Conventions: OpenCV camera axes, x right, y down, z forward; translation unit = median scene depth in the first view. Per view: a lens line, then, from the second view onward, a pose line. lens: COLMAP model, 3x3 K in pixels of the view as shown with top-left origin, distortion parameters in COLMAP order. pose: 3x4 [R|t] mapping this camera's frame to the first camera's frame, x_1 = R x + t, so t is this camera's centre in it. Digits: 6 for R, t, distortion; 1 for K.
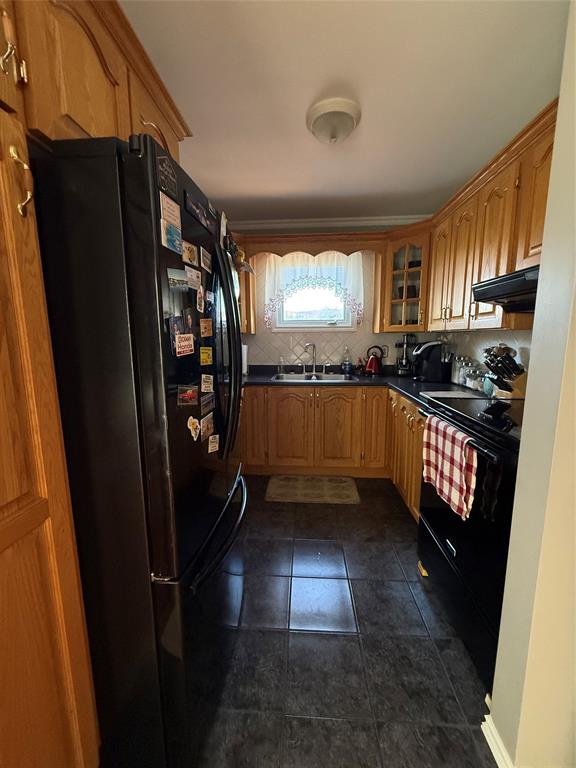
lens RADIAL K [[306.4, 0, 286.1], [0, 306.4, 383.4], [0, 0, 1]] dist [-0.002642, 0.002337]
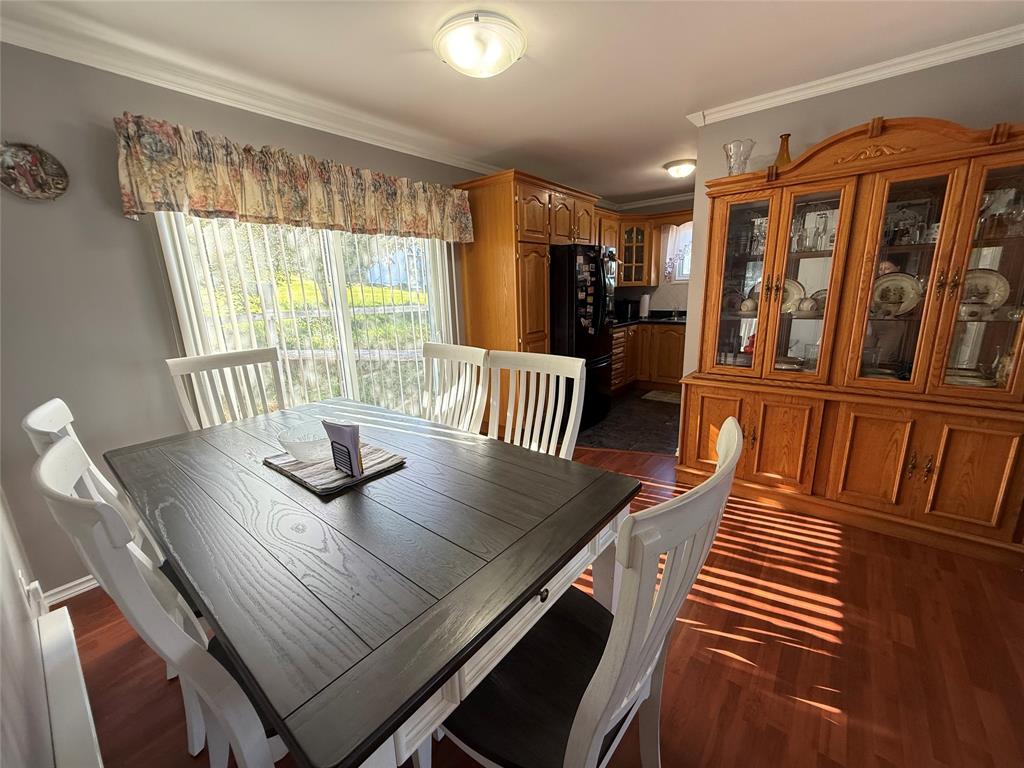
lens RADIAL K [[408.5, 0, 507.5], [0, 408.5, 383.7], [0, 0, 1]] dist [-0.002642, 0.002337]
pose [[0.811050, 0.117708, -0.573012, 0.712906], [-0.063567, 0.991480, 0.113697, 0.157676], [0.581513, -0.055790, 0.811622, -1.340196]]
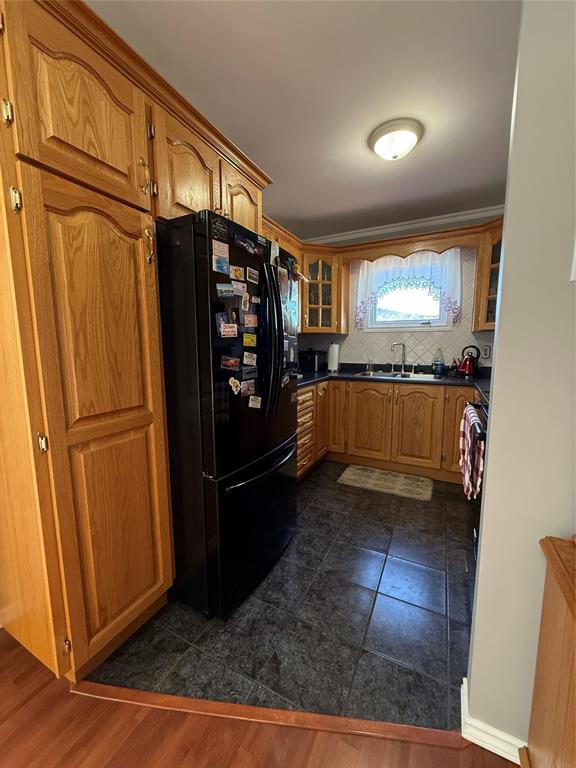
lens RADIAL K [[306.4, 0, 287.3], [0, 306.4, 382.9], [0, 0, 1]] dist [-0.002642, 0.002337]
pose [[0.916610, 0.053943, -0.396125, 0.242676], [-0.062470, 0.998009, -0.008645, 0.057448], [0.394871, 0.032670, 0.918156, -0.134734]]
